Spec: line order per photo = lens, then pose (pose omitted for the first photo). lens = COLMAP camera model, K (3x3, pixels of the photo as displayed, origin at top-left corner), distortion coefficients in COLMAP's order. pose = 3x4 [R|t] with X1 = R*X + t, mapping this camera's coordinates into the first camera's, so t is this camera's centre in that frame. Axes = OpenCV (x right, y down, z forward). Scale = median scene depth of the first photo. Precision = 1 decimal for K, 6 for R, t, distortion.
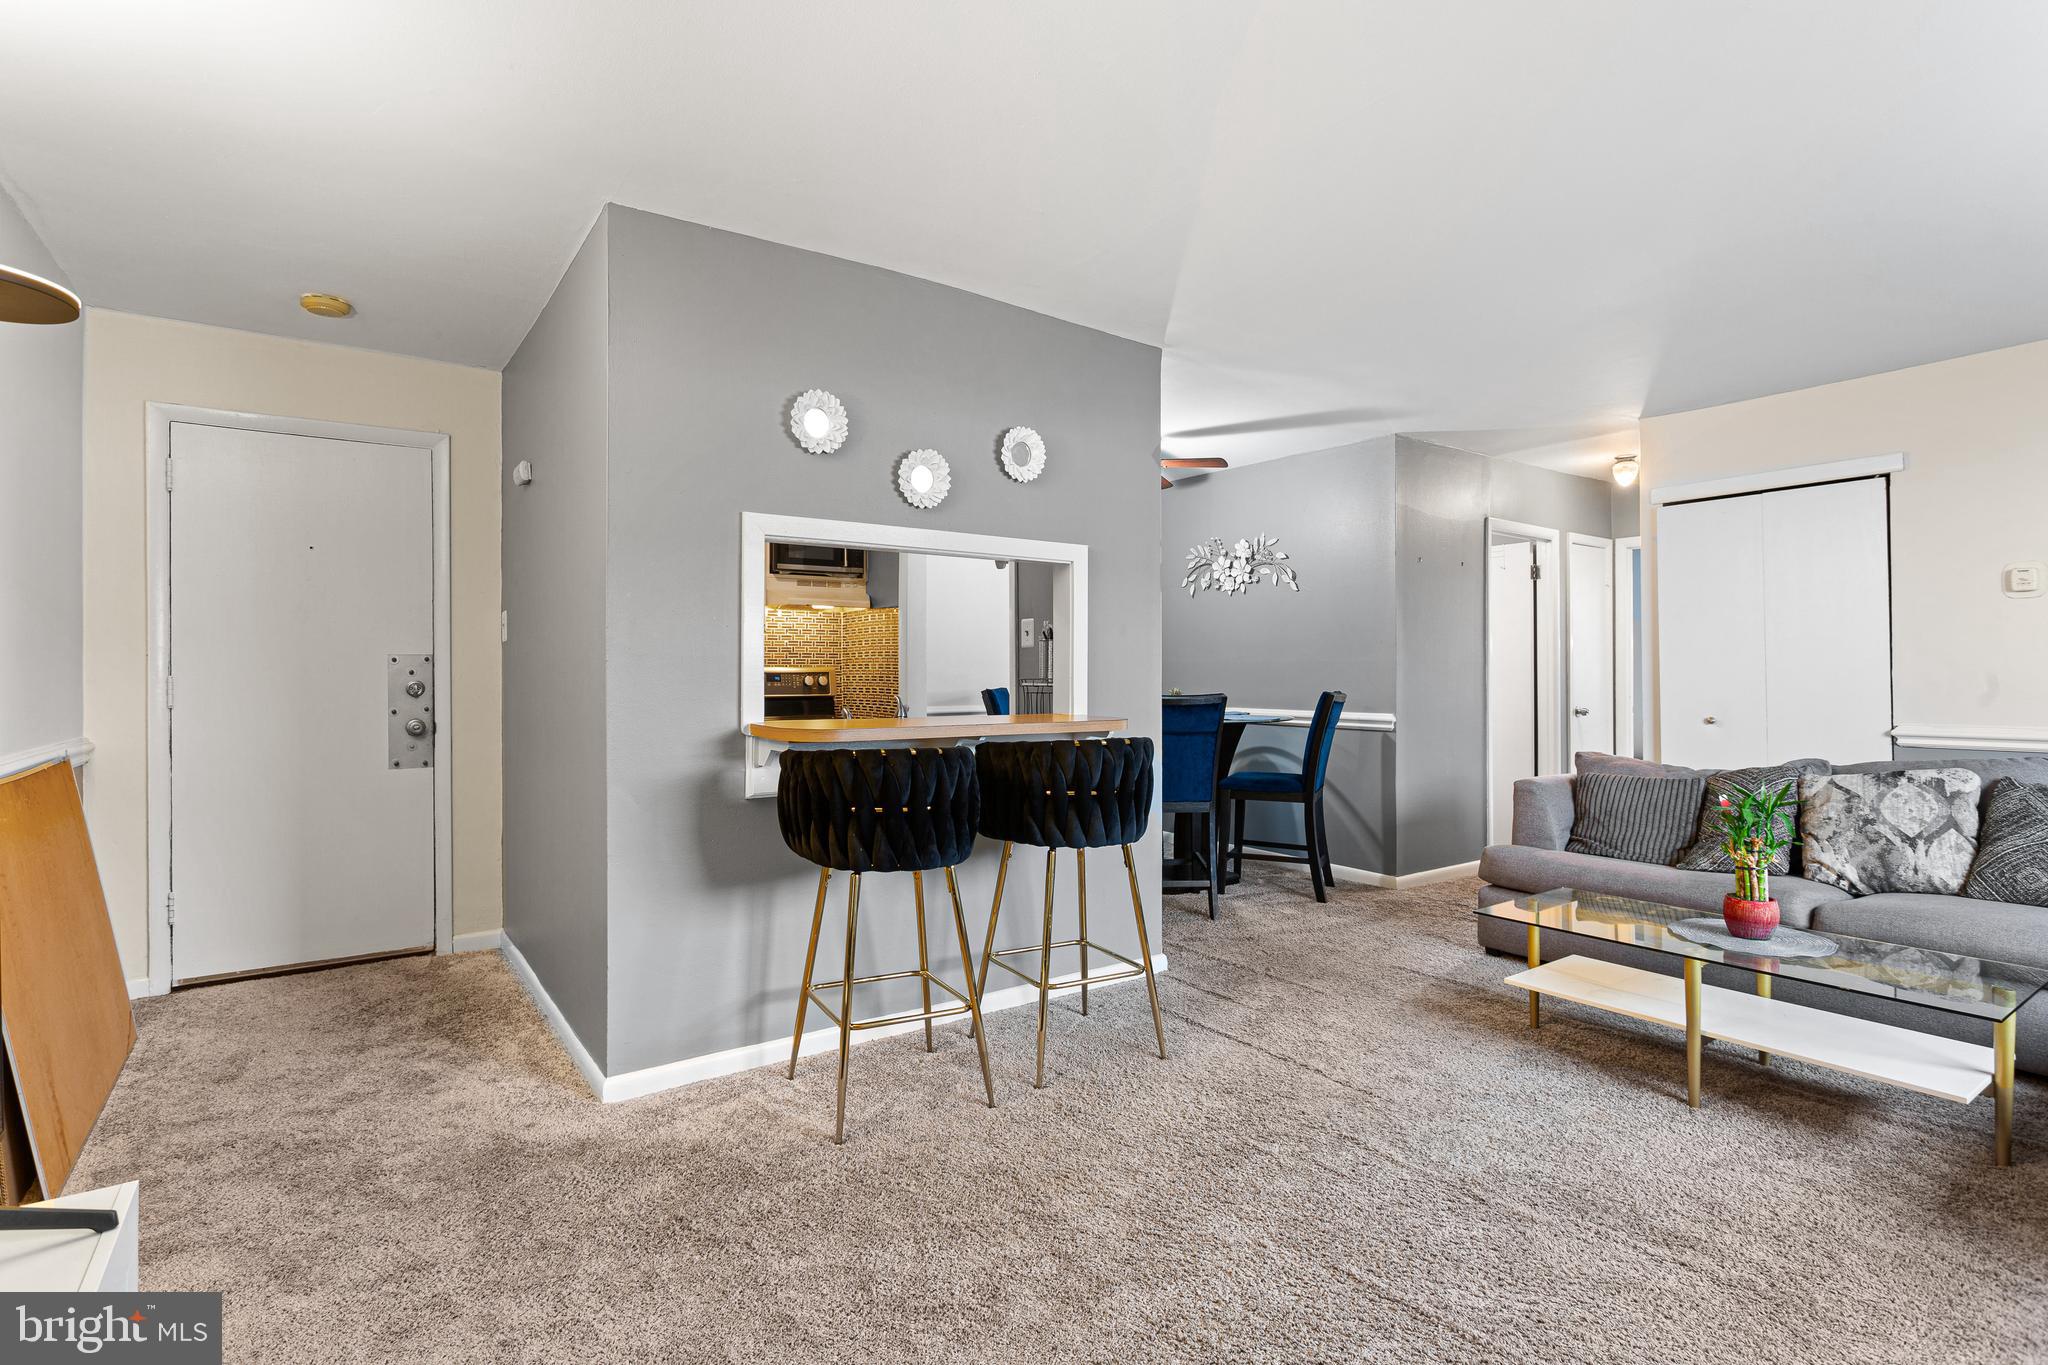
lens RADIAL K [[986.7, 0, 1028.6], [0, 986.7, 677.6], [0, 0, 1]] dist [-0.000908, -0.000130]
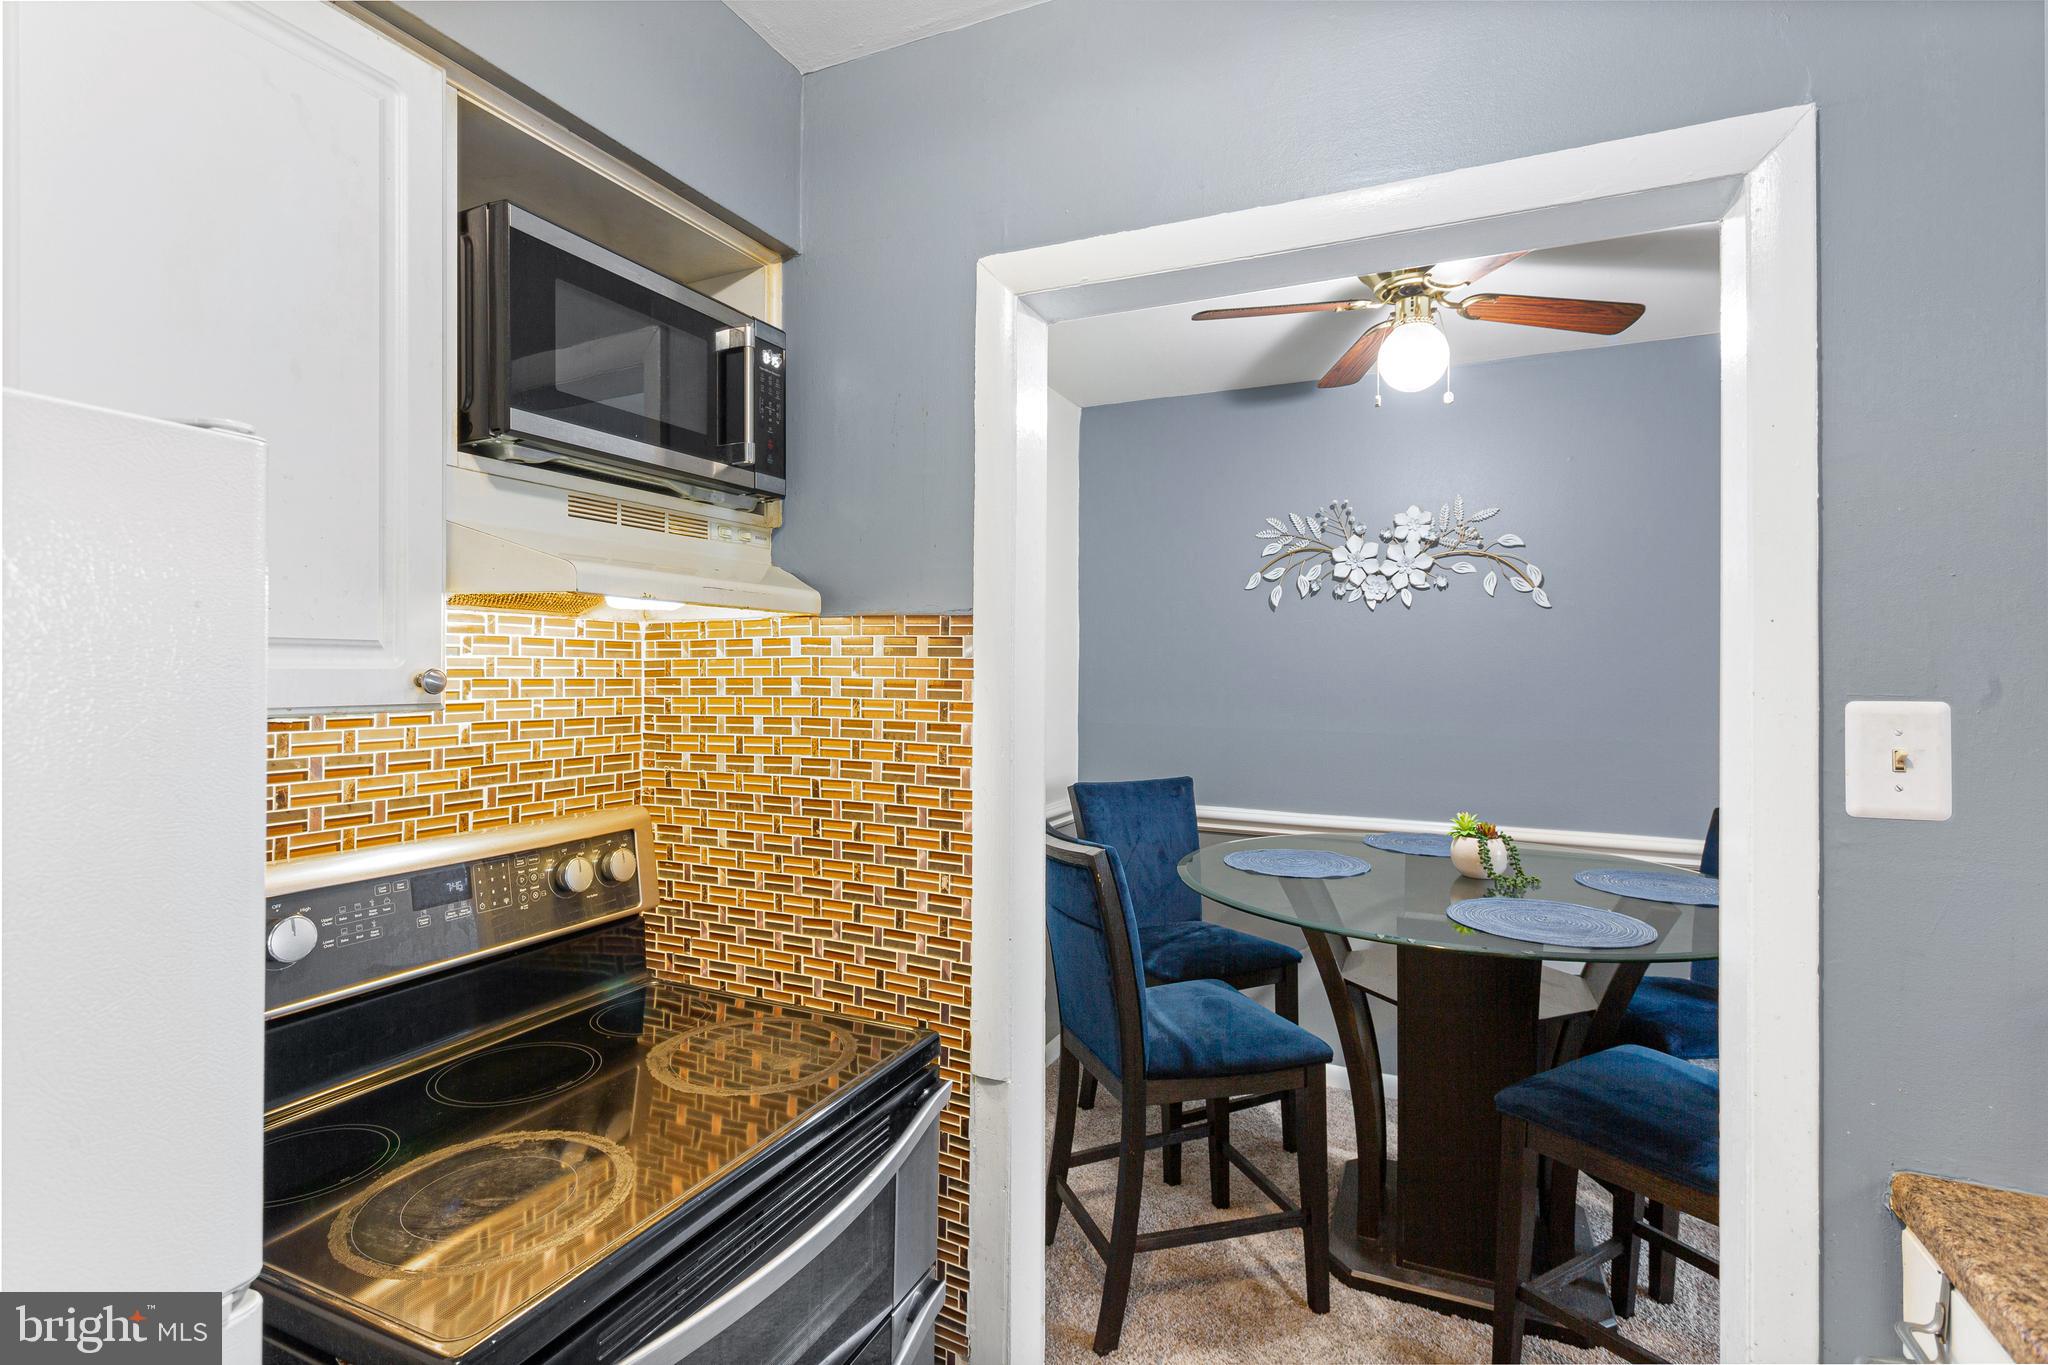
lens RADIAL K [[971.2, 0, 1018.1], [0, 971.2, 672.6], [0, 0, 1]] dist [0.022918, 0.000346]
pose [[0.866914, 0.005817, 0.498423, -0.248662], [-0.004788, 0.999983, -0.003342, -0.051084], [-0.498434, 0.000511, 0.866927, 0.699014]]
